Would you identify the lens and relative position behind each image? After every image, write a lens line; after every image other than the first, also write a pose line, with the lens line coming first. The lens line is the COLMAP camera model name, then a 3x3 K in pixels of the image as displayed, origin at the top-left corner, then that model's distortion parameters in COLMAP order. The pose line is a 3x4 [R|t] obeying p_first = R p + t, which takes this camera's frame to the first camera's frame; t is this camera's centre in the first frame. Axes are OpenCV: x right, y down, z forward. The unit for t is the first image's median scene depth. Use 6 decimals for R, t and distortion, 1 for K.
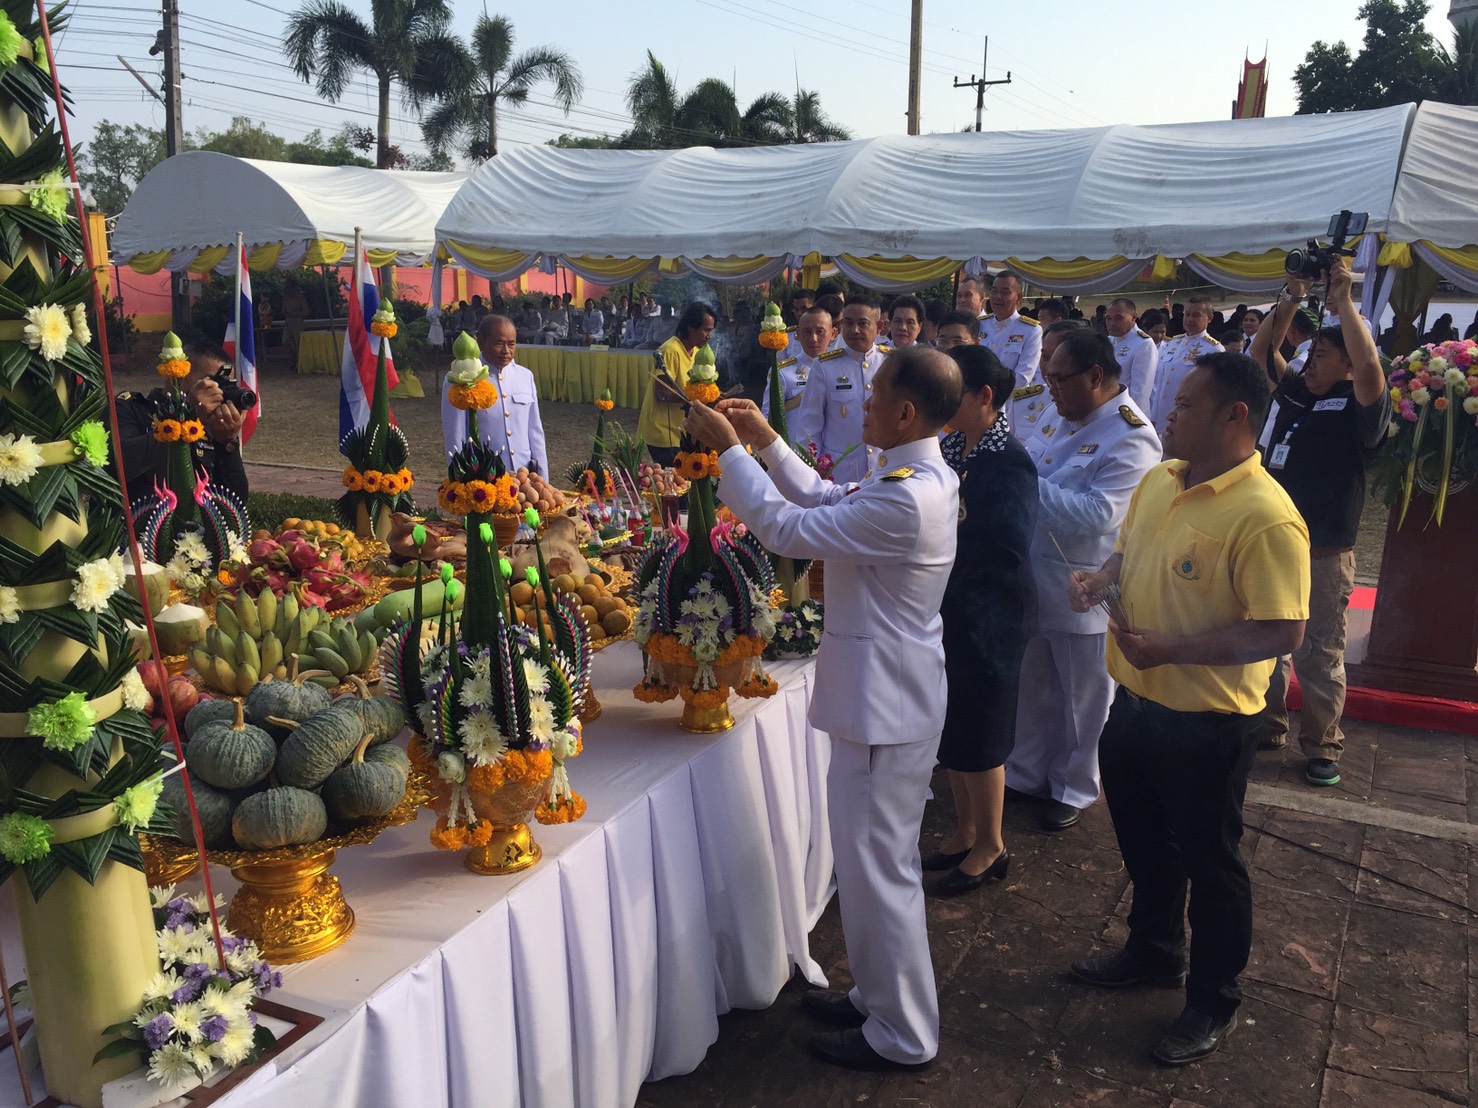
lens RADIAL K [[1289.7, 0, 739.0], [0, 1289.7, 554.0], [0, 0, 1]] dist [0.108617, -0.152426]
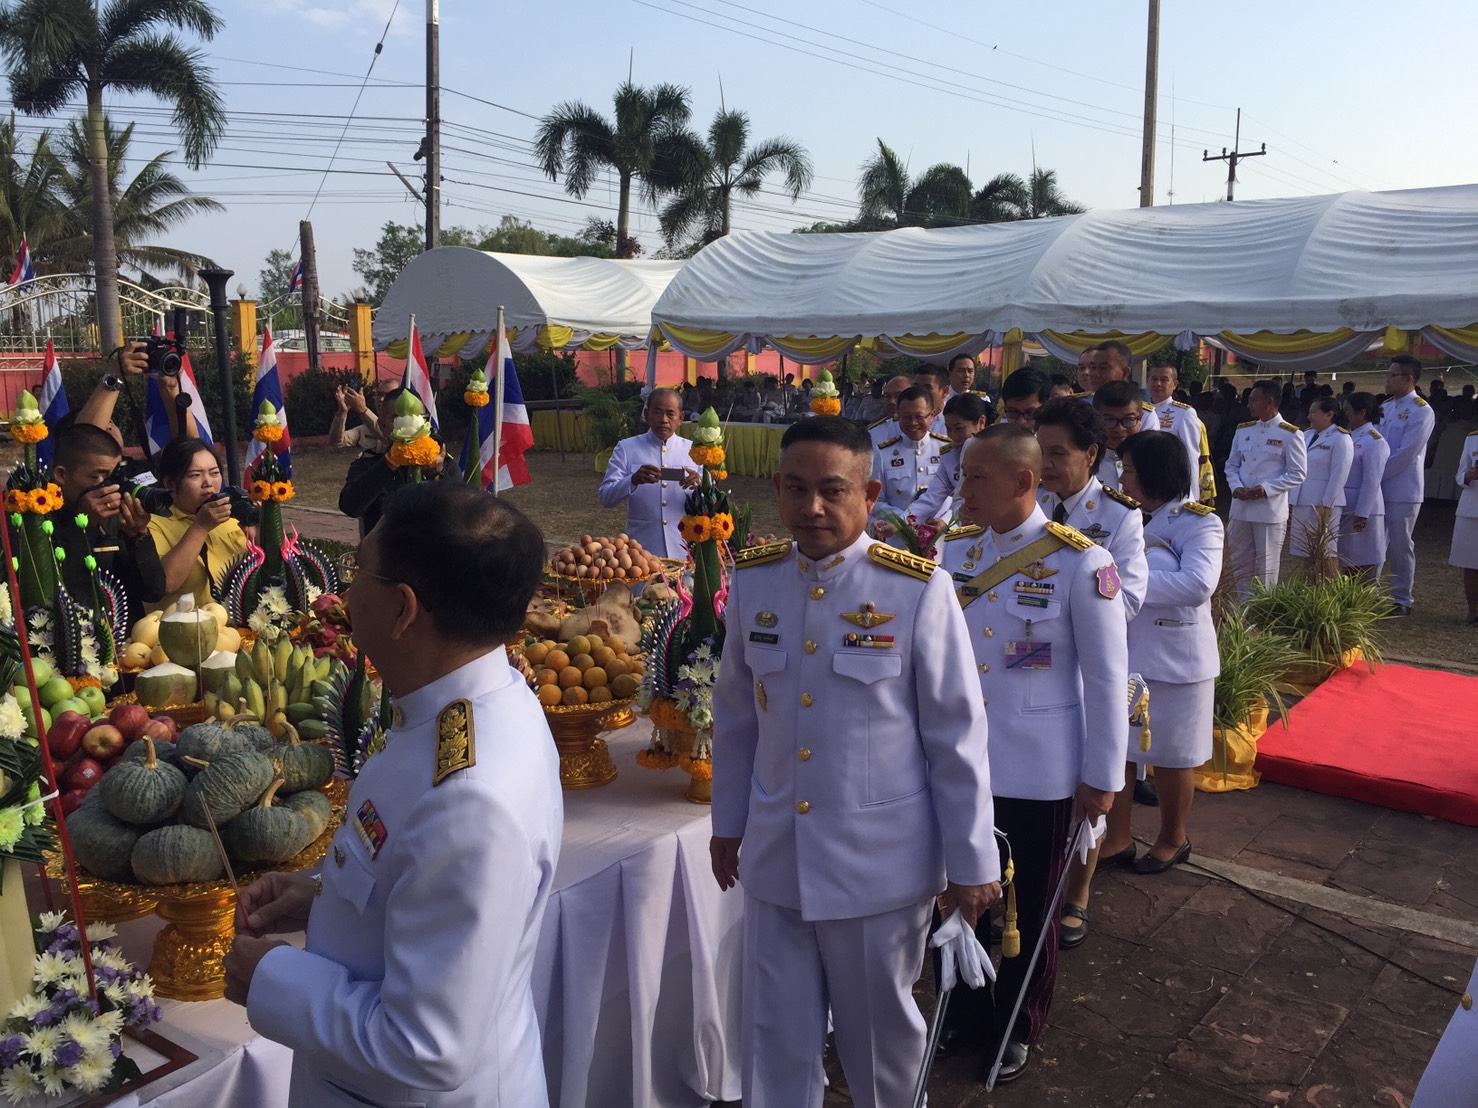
lens RADIAL K [[1289.7, 0, 739.0], [0, 1289.7, 554.0], [0, 0, 1]] dist [0.108617, -0.152426]
pose [[0.981466, 0.022495, -0.190312, 0.042116], [-0.034142, 0.997724, -0.058141, 0.001607], [0.188571, 0.063561, 0.980000, 0.008837]]
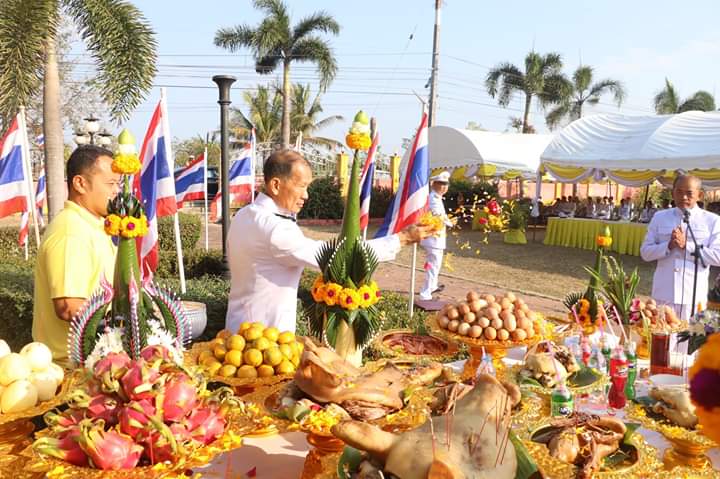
lens RADIAL K [[584.9, 0, 360.0], [0, 584.9, 239.5], [0, 0, 1]] dist [-0.209590, 0.208014]
pose [[0.848380, 0.058716, -0.526122, -0.011144], [-0.128773, 0.986868, -0.097511, -0.017831], [0.513488, 0.150476, 0.844800, 0.199745]]
